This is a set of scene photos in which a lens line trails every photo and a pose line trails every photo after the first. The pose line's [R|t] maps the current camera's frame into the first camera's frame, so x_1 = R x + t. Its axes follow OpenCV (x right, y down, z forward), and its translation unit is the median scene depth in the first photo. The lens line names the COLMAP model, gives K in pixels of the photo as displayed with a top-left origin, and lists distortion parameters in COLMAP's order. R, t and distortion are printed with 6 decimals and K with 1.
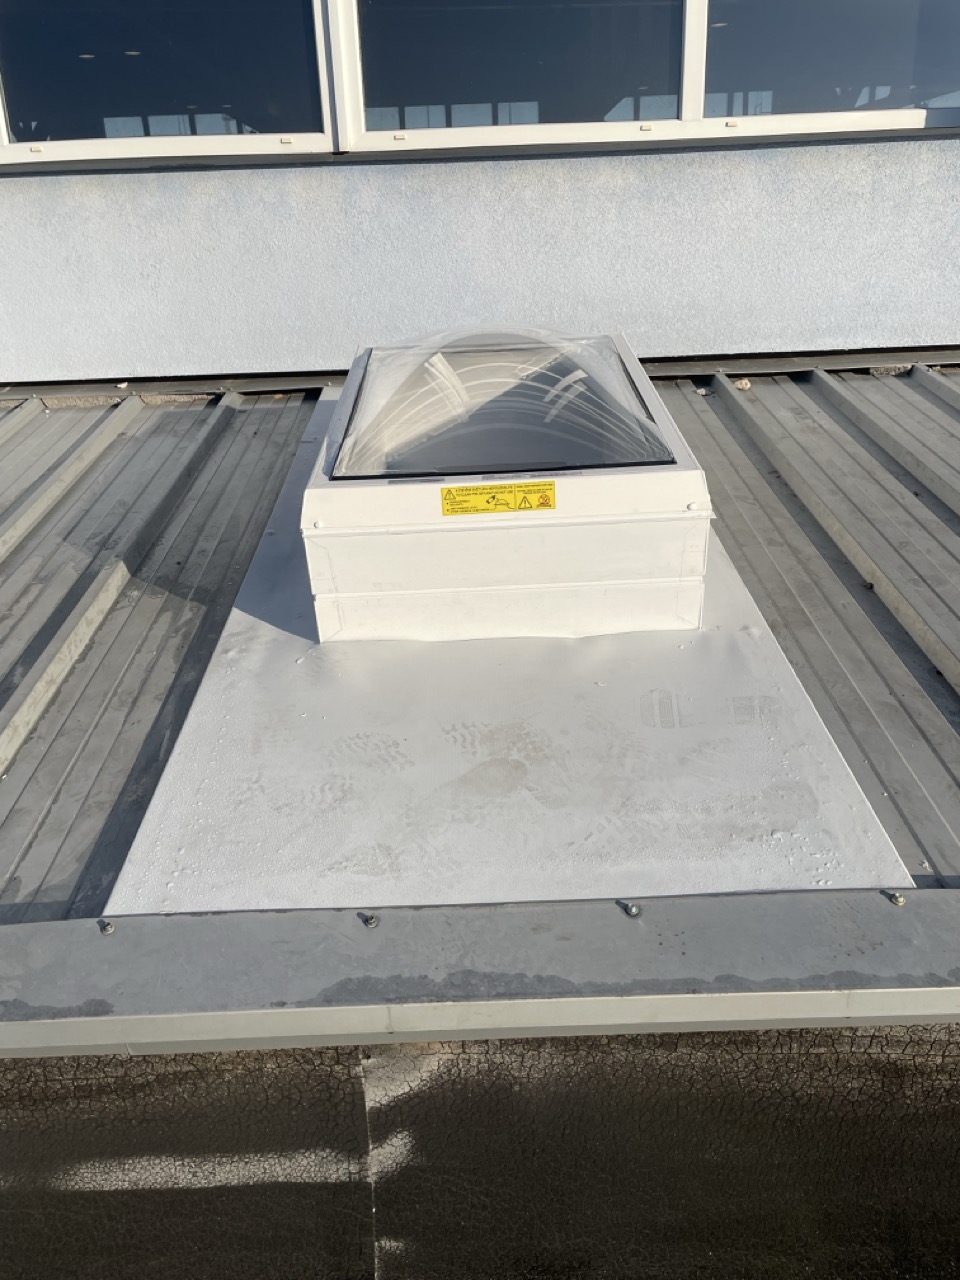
lens RADIAL K [[959.8, 0, 483.4], [0, 959.8, 632.2], [0, 0, 1]] dist [0.123171, -0.140319]
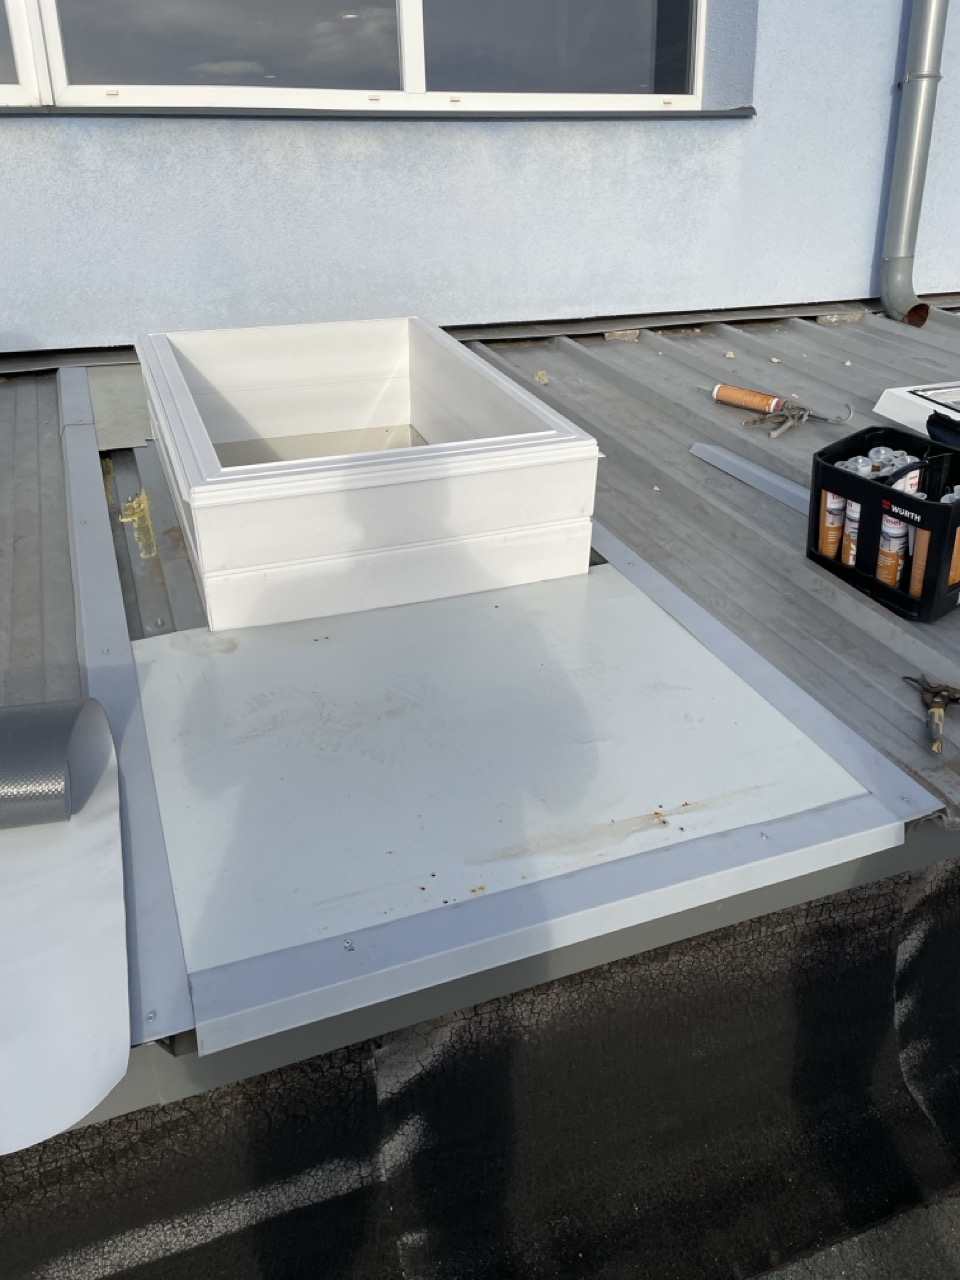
lens RADIAL K [[959.8, 0, 483.4], [0, 959.8, 632.2], [0, 0, 1]] dist [0.123171, -0.140319]
pose [[0.937290, -0.127707, 0.324311, -0.271505], [0.126843, 0.991635, 0.023897, 0.030239], [-0.324650, 0.018738, 0.945649, 0.073293]]
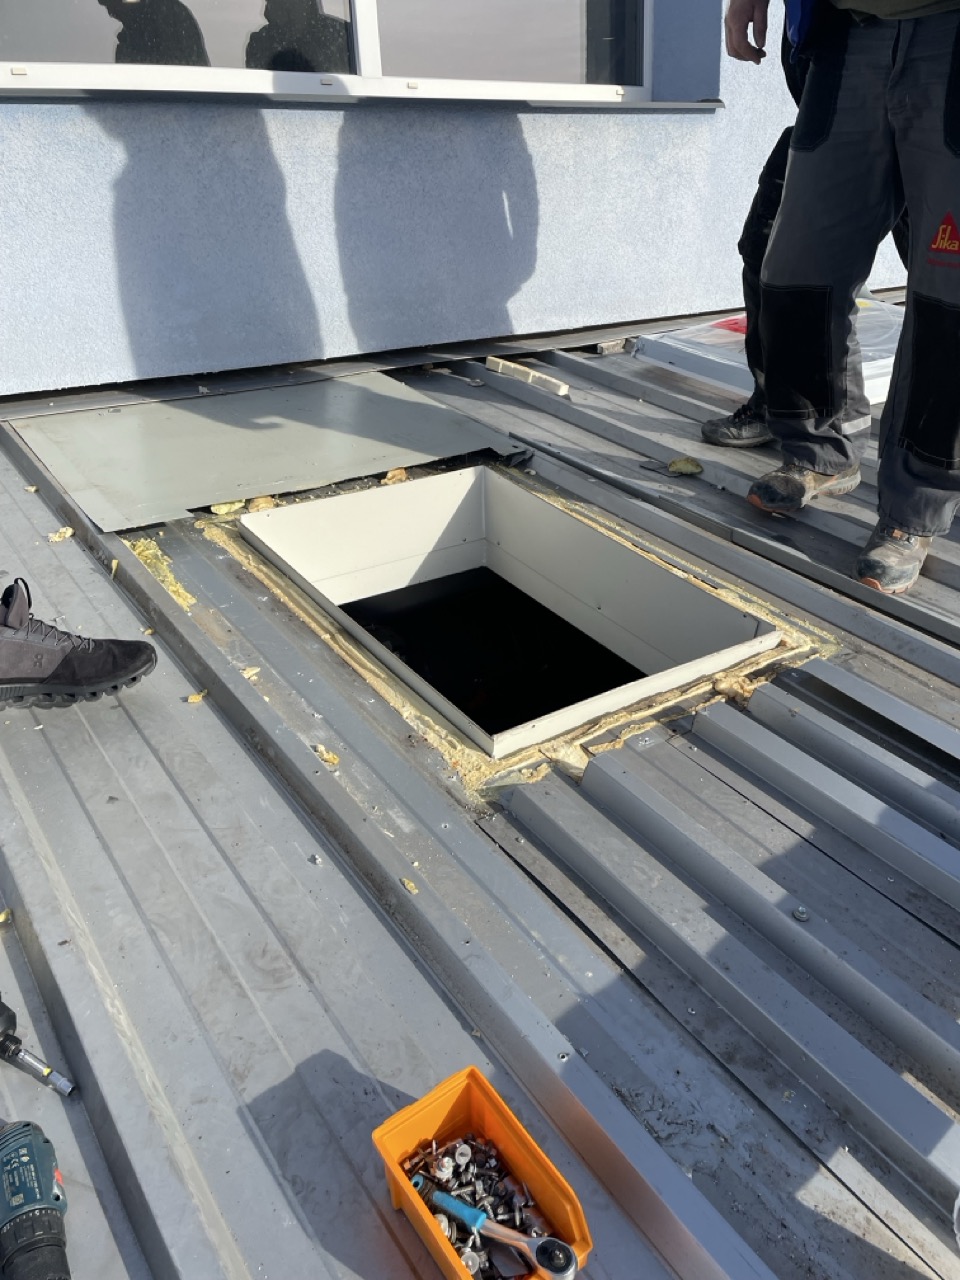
lens RADIAL K [[959.8, 0, 483.4], [0, 959.8, 632.2], [0, 0, 1]] dist [0.123171, -0.140319]
pose [[0.827421, -0.221147, 0.516205, -0.597414], [0.221507, 0.973194, 0.061873, -0.160243], [-0.516051, 0.063148, 0.854227, 0.515067]]
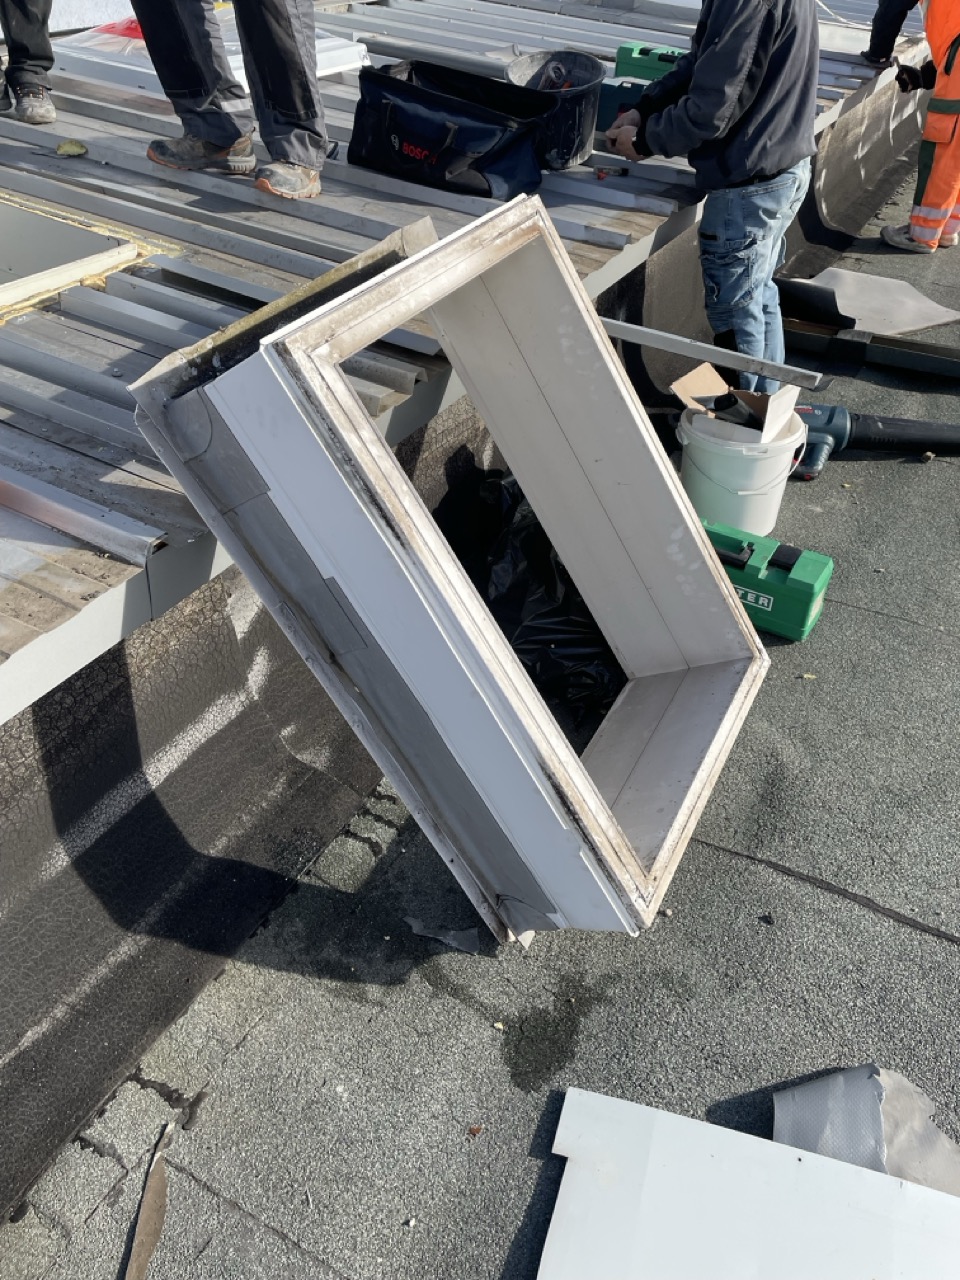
lens RADIAL K [[959.8, 0, 483.4], [0, 959.8, 632.2], [0, 0, 1]] dist [0.123171, -0.140319]
pose [[0.500395, -0.505465, 0.702929, -0.823210], [0.364278, 0.859442, 0.358692, 0.148676], [-0.785434, 0.076574, 0.614191, -0.000620]]
